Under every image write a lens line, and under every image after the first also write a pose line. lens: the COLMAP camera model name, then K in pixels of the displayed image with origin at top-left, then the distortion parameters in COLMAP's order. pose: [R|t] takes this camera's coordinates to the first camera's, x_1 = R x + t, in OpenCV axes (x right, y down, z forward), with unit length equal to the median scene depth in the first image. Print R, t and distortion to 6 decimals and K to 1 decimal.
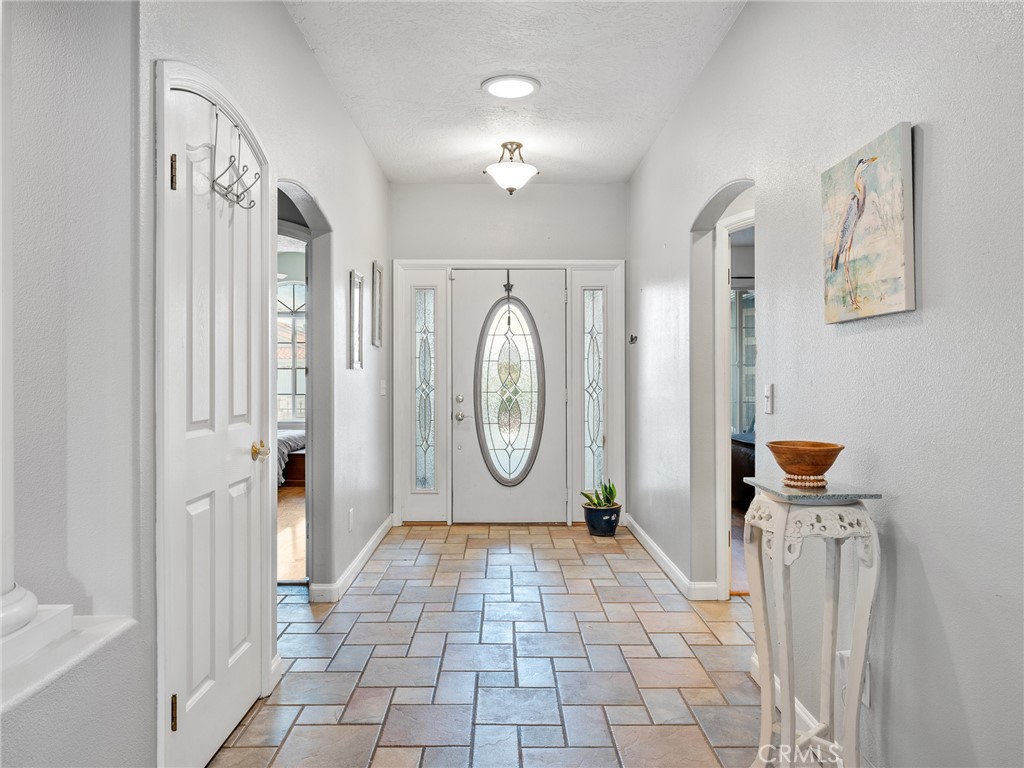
lens RADIAL K [[715.8, 0, 511.1], [0, 715.8, 379.3], [0, 0, 1]] dist [-0.001454, -0.000236]
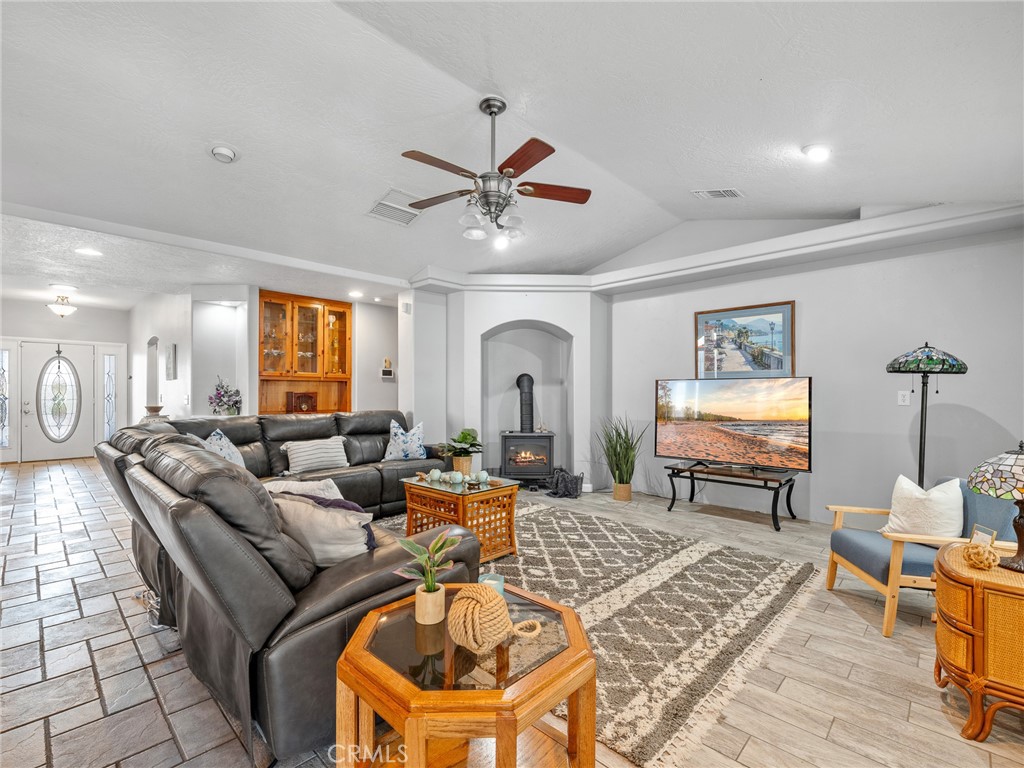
lens RADIAL K [[472.7, 0, 517.8], [0, 472.7, 389.1], [0, 0, 1]] dist [-0.004457, 0.000306]
pose [[0.700602, 0.005974, 0.713527, -0.046937], [0.003287, 0.999927, -0.011599, 0.006989], [-0.713545, 0.010472, 0.700531, -1.016533]]
